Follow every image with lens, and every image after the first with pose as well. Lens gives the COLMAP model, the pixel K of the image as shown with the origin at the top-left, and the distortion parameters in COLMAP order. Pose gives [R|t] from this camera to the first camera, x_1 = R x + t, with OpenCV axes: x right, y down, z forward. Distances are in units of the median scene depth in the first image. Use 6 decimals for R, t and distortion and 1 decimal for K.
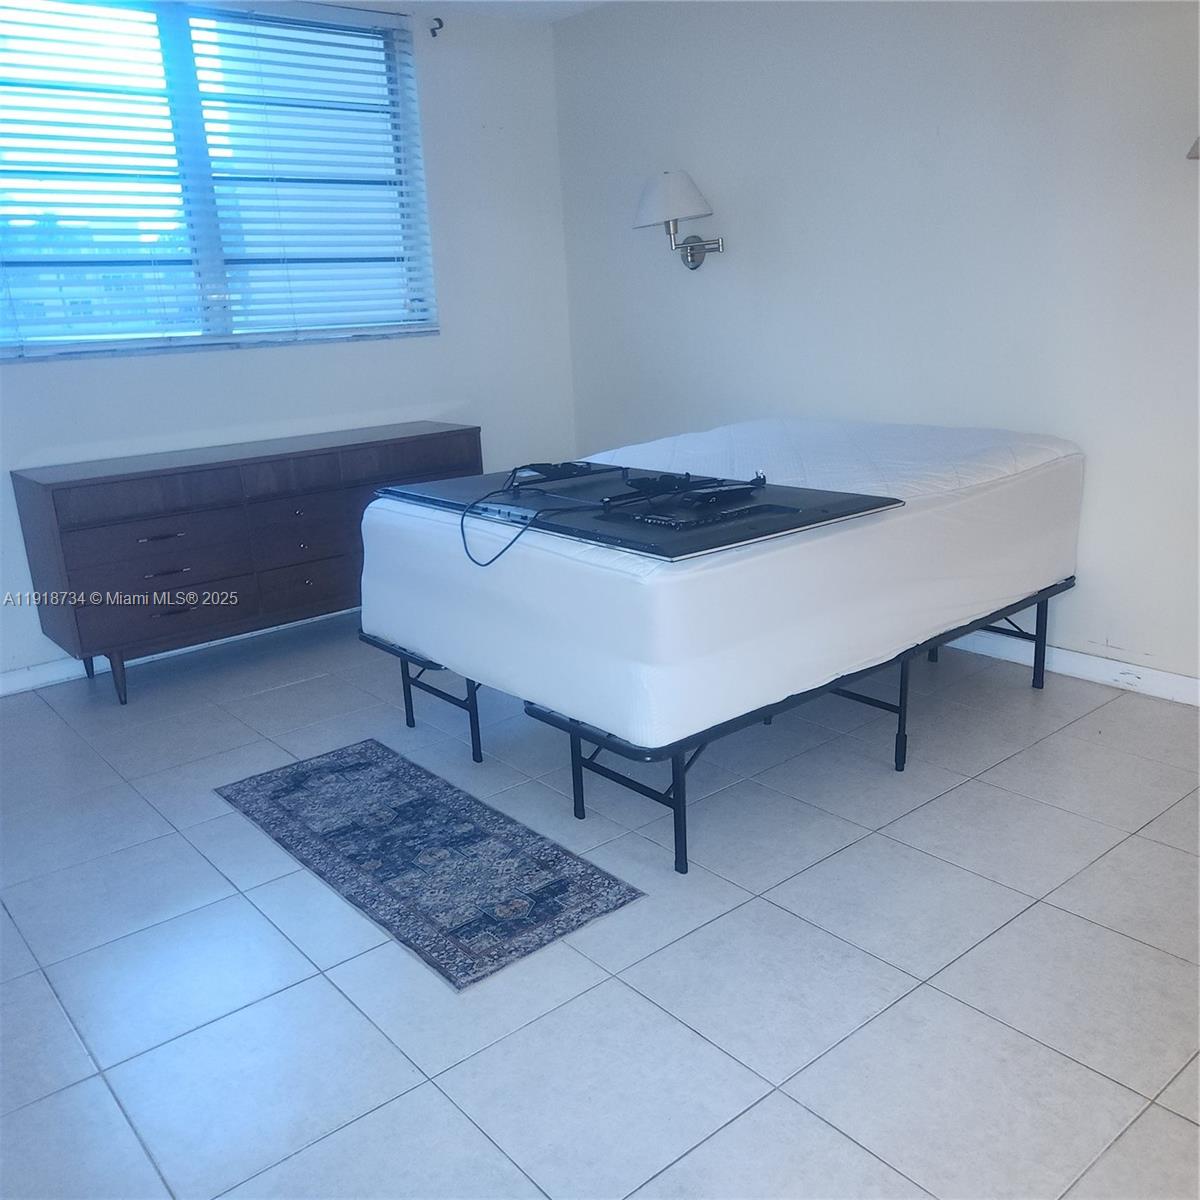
lens RADIAL K [[1071.6, 0, 604.2], [0, 1071.6, 597.7], [0, 0, 1]] dist [0.048338, -0.030562]
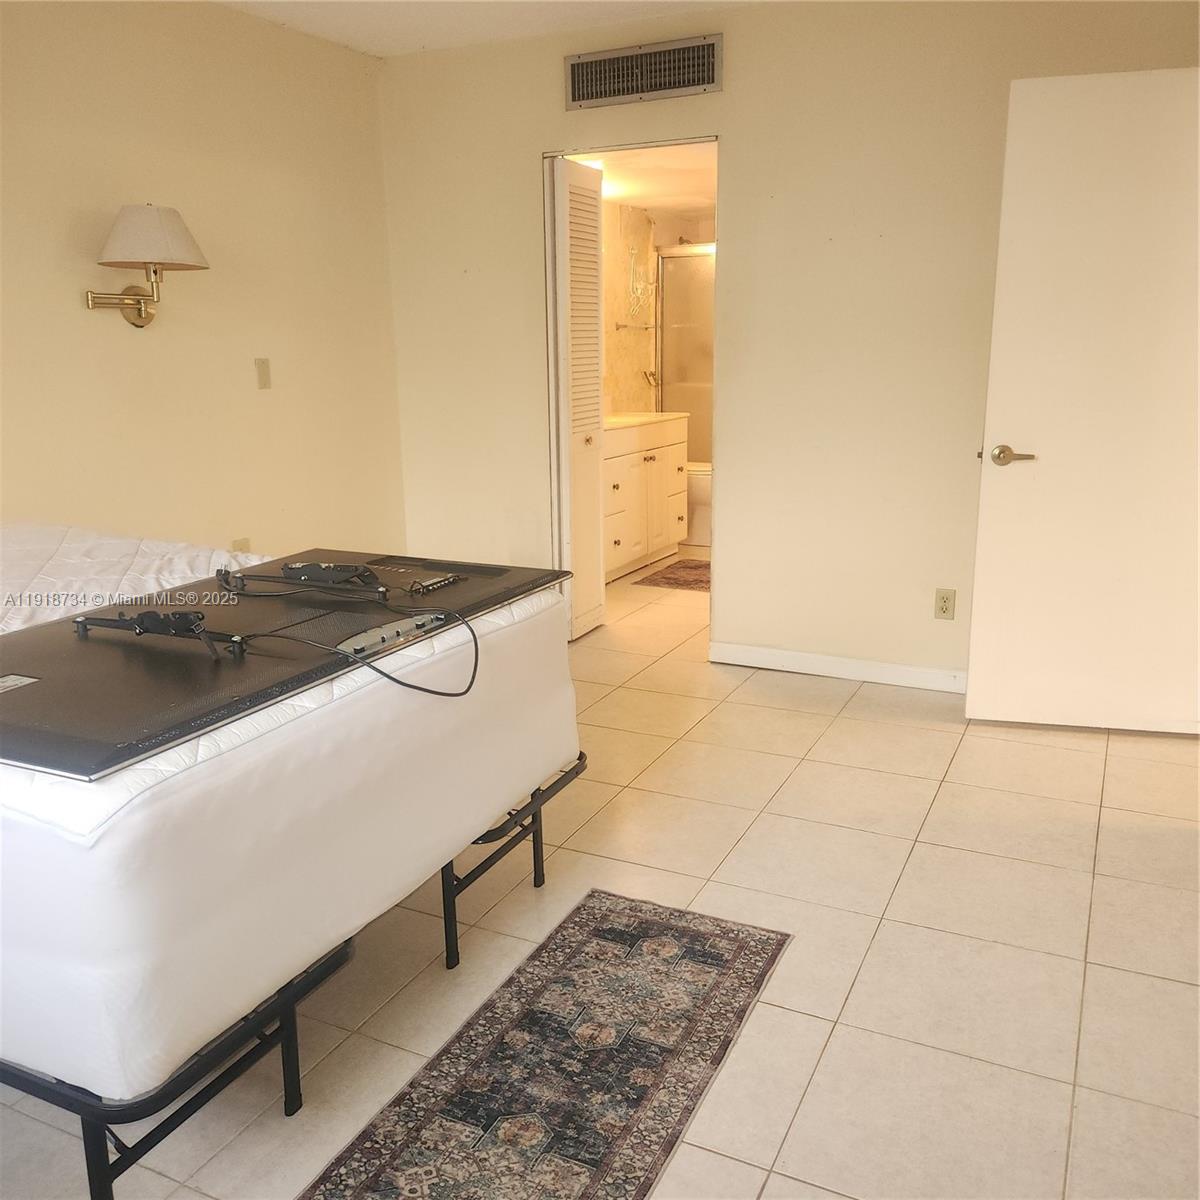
lens RADIAL K [[1071.6, 0, 601.8], [0, 1071.6, 601.4], [0, 0, 1]] dist [0.048338, -0.030562]
pose [[-0.403015, -0.169166, 0.899423, -0.823199], [0.284579, 0.910885, 0.298837, -0.285961], [-0.869824, 0.376392, -0.318959, 1.135802]]
